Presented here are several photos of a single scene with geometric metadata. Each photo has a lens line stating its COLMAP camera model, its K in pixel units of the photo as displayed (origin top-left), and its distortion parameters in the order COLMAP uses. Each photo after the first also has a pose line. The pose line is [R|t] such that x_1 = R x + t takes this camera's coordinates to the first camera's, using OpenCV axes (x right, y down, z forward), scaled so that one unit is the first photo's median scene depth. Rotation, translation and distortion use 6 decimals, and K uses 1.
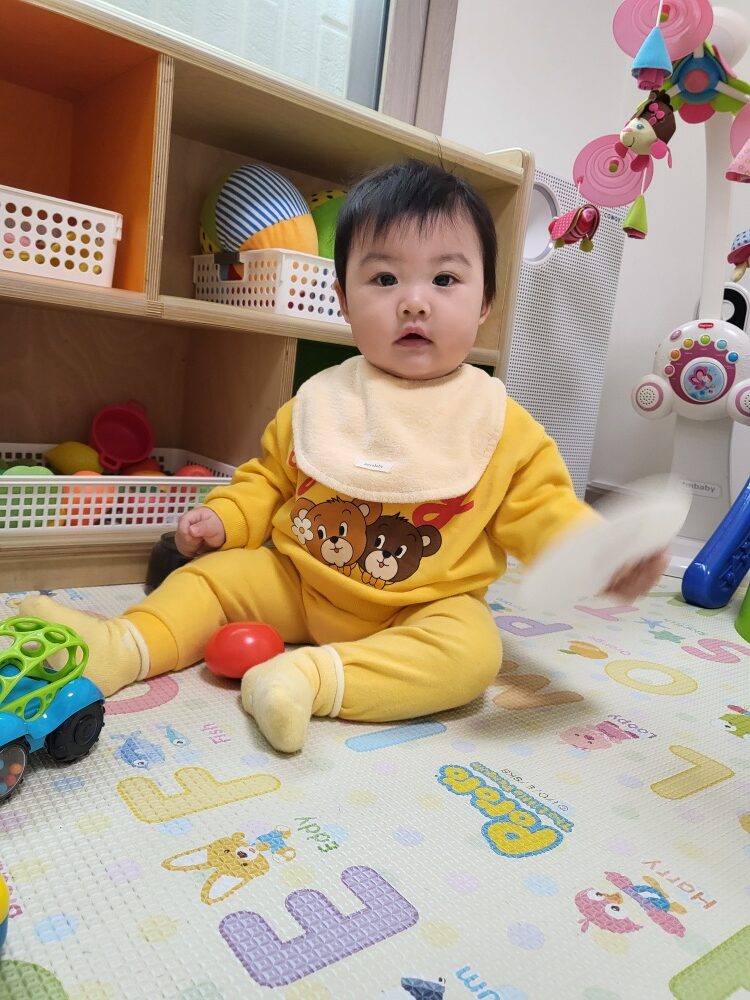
lens RADIAL K [[780.7, 0, 399.9], [0, 780.7, 499.9], [0, 0, 1]] dist [-0.018756, 0.066721]
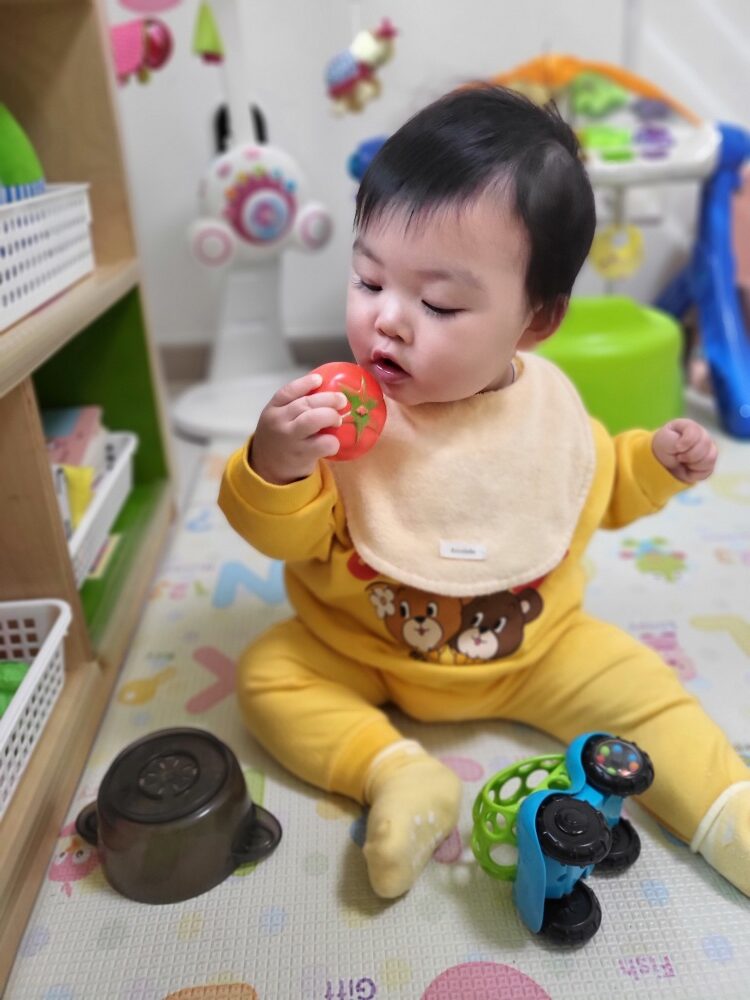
lens RADIAL K [[780.7, 0, 374.9], [0, 780.7, 480.9], [0, 0, 1]] dist [-0.018756, 0.066721]
pose [[0.565311, -0.467775, 0.679419, -0.402868], [0.236031, 0.880952, 0.410138, -0.302379], [-0.790388, -0.071491, 0.608421, 0.438886]]
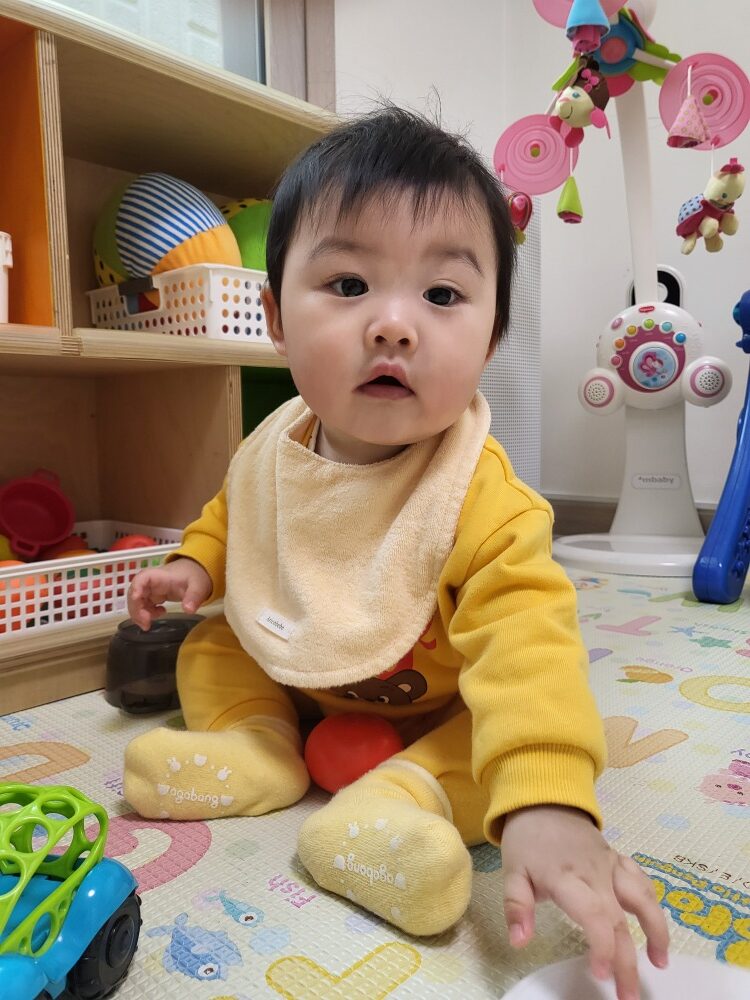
lens RADIAL K [[780.7, 0, 382.3], [0, 780.7, 503.5], [0, 0, 1]] dist [-0.018756, 0.066721]
pose [[0.979873, -0.149049, 0.132788, -0.112481], [0.155533, 0.987028, -0.039819, -0.003417], [-0.125130, 0.059670, 0.990344, 0.153289]]
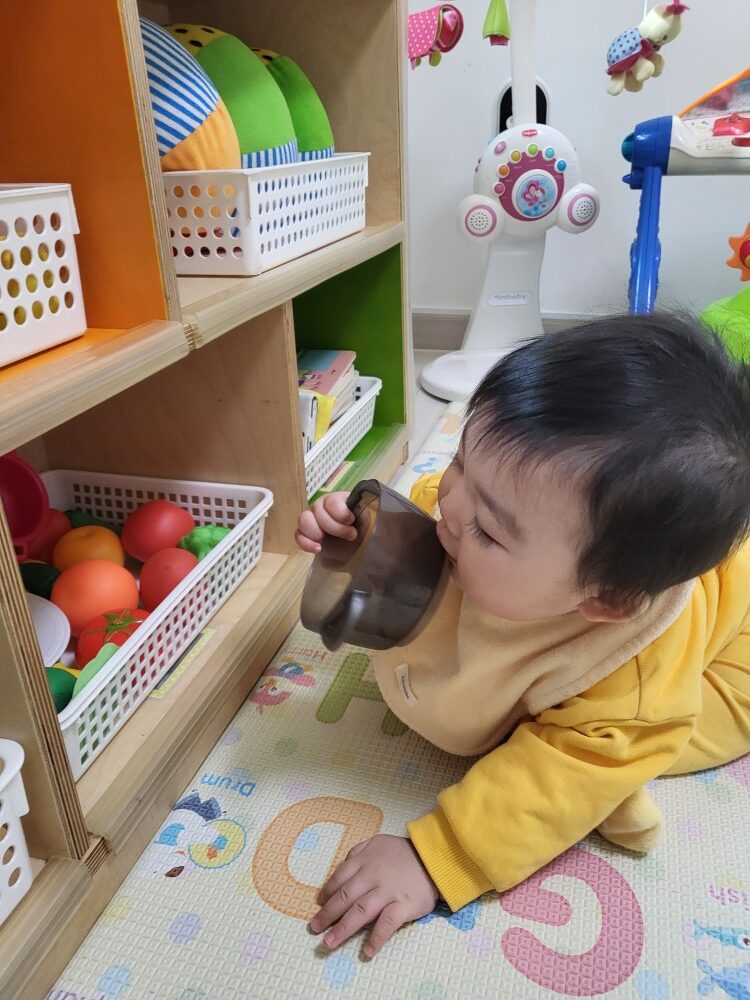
lens RADIAL K [[780.7, 0, 389.5], [0, 780.7, 493.9], [0, 0, 1]] dist [-0.018756, 0.066721]
pose [[0.806676, -0.374740, 0.456994, -0.434426], [0.217413, 0.907208, 0.360147, -0.273388], [-0.549550, -0.191165, 0.813296, 0.344127]]
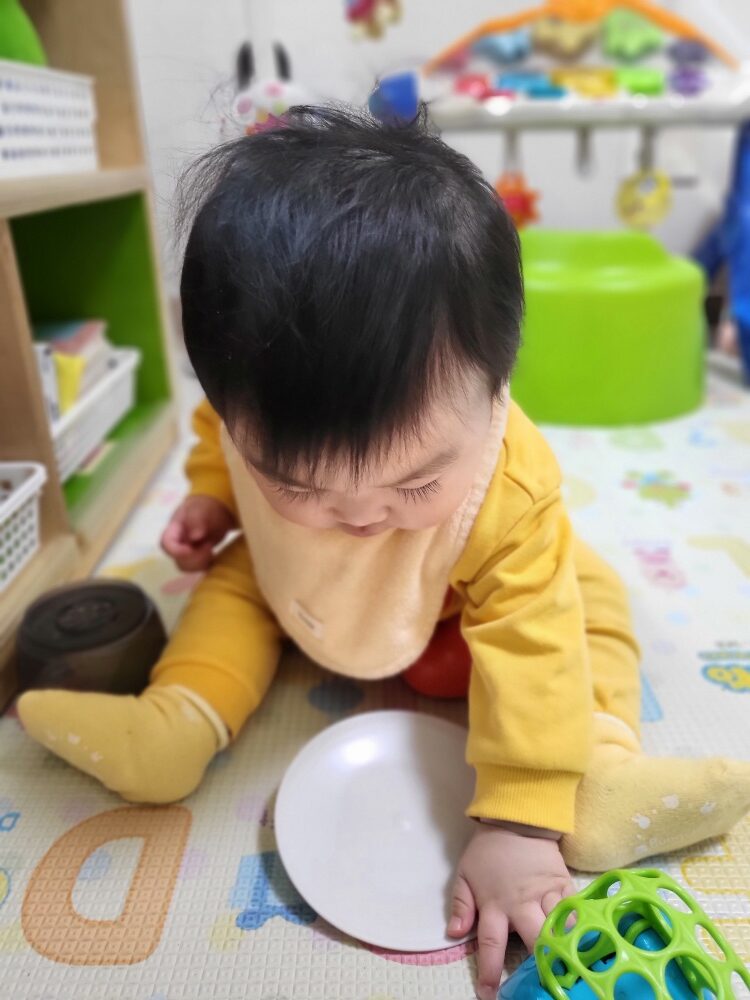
lens RADIAL K [[789.0, 0, 375.2], [0, 789.0, 500.0], [0, 0, 1]] dist [0.000991, 0.029062]
pose [[0.617385, -0.443380, 0.649807, -0.421500], [0.219159, 0.890272, 0.399231, -0.191659], [-0.755516, -0.104068, 0.646812, 0.394435]]
